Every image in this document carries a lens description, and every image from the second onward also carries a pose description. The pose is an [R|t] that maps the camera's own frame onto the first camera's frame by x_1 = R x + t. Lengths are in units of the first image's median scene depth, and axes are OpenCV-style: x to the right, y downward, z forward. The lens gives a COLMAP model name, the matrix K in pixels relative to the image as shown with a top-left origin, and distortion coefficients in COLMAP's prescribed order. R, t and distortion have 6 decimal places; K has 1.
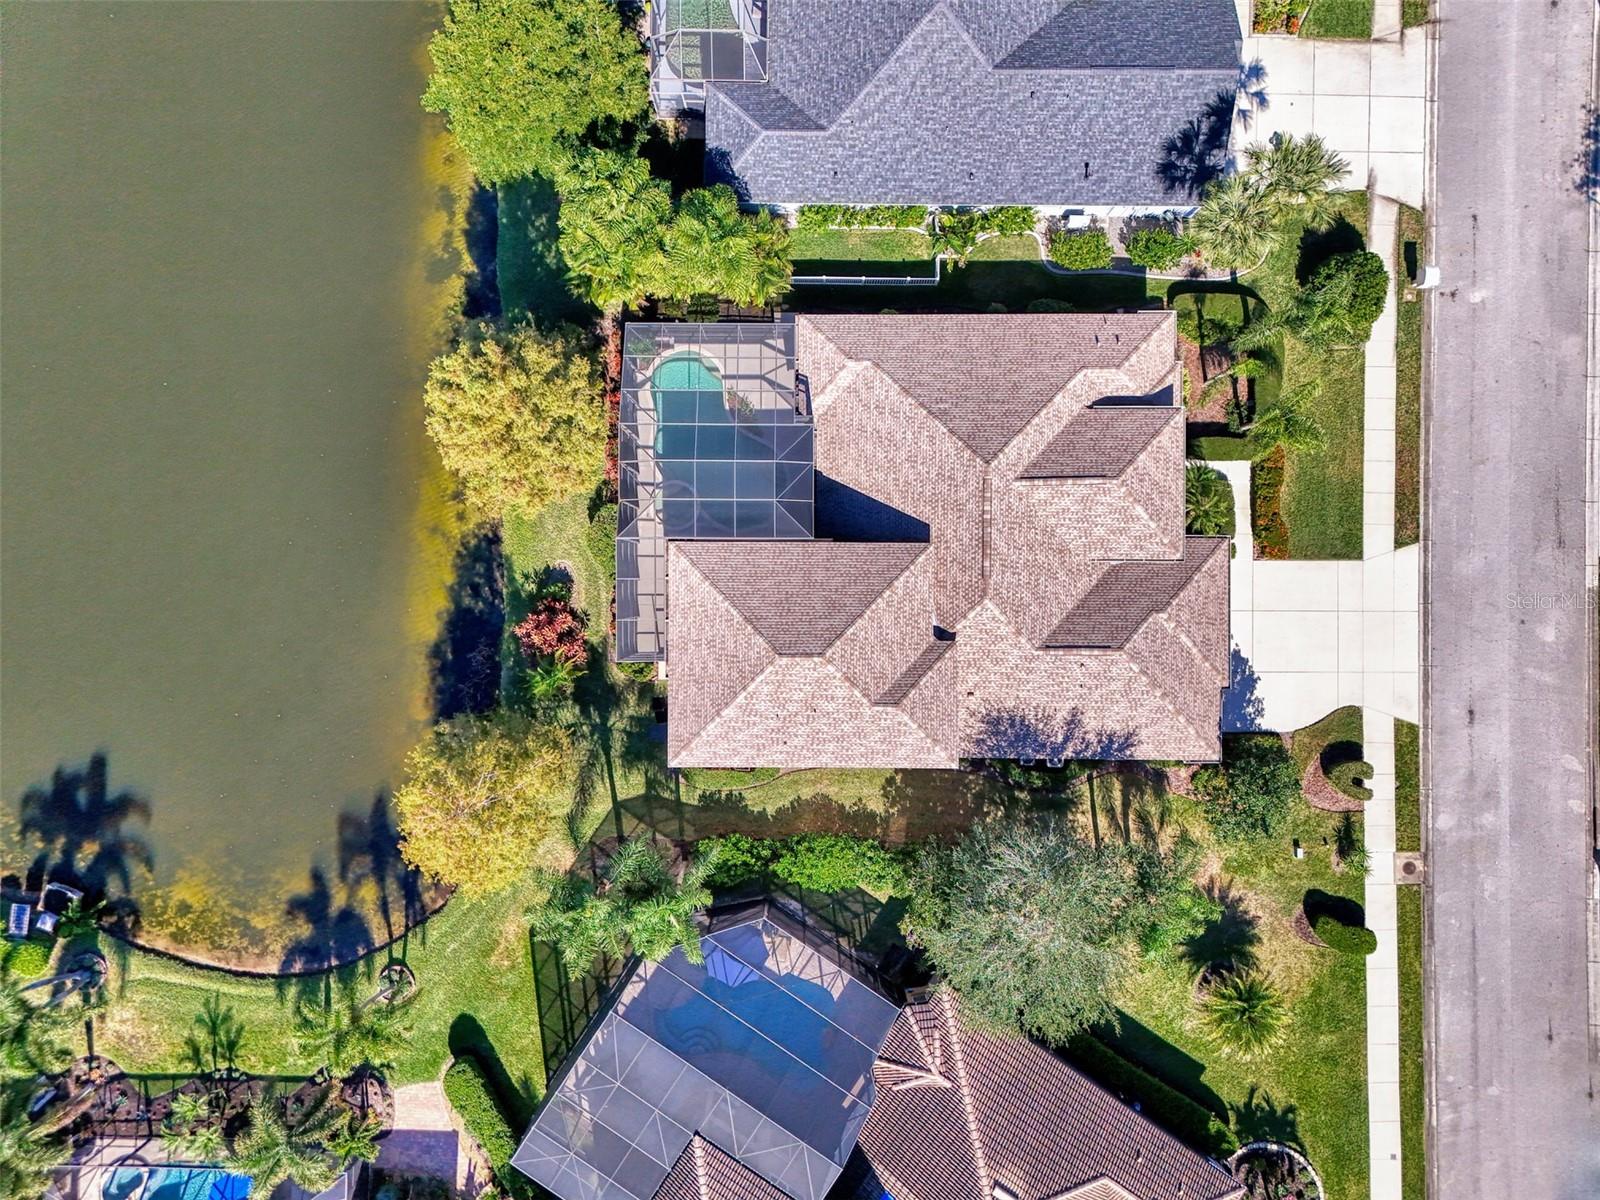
lens RADIAL K [[1218.3, 0, 810.6], [0, 1218.3, 588.6], [0, 0, 1]] dist [0.056570, -0.047014]
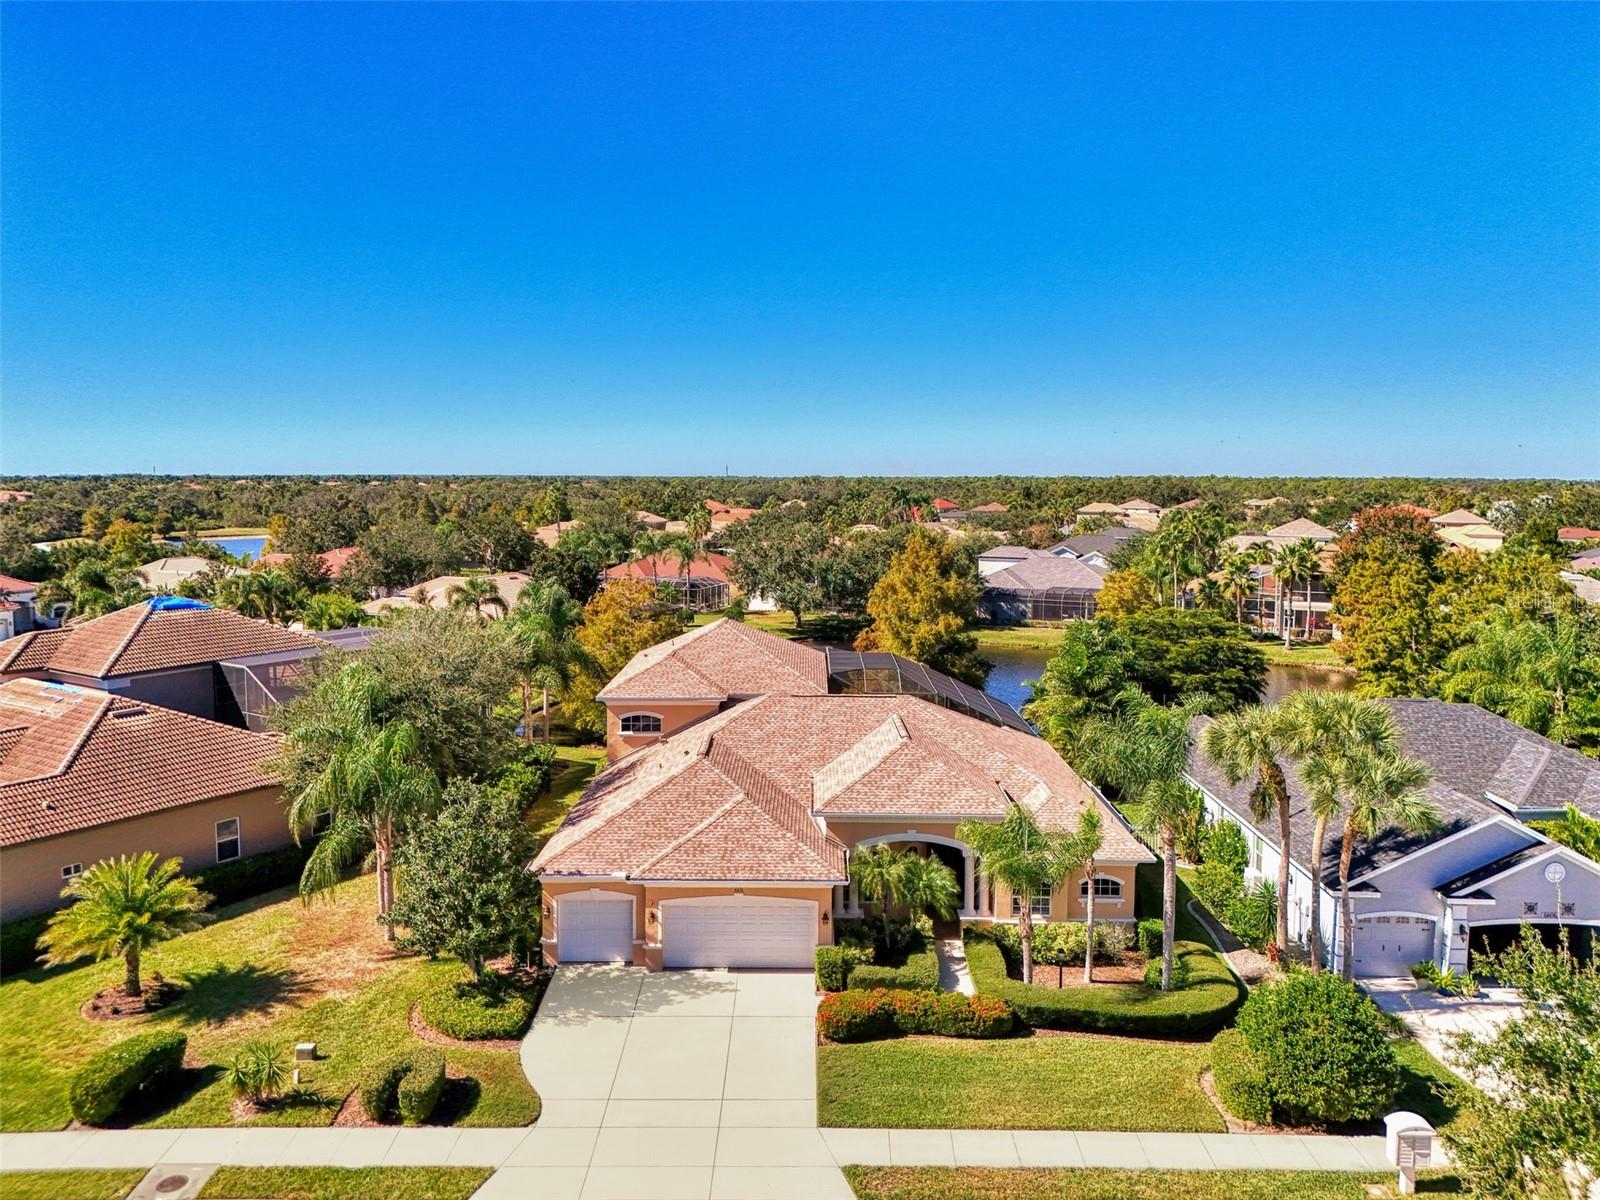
lens RADIAL K [[1218.3, 0, 807.8], [0, 1218.3, 590.7], [0, 0, 1]] dist [0.056570, -0.047014]
pose [[-0.004141, 0.076960, -0.997026, 0.949028], [-0.999989, -0.002395, 0.003968, -0.020135], [-0.002082, 0.997031, 0.076969, 0.738747]]
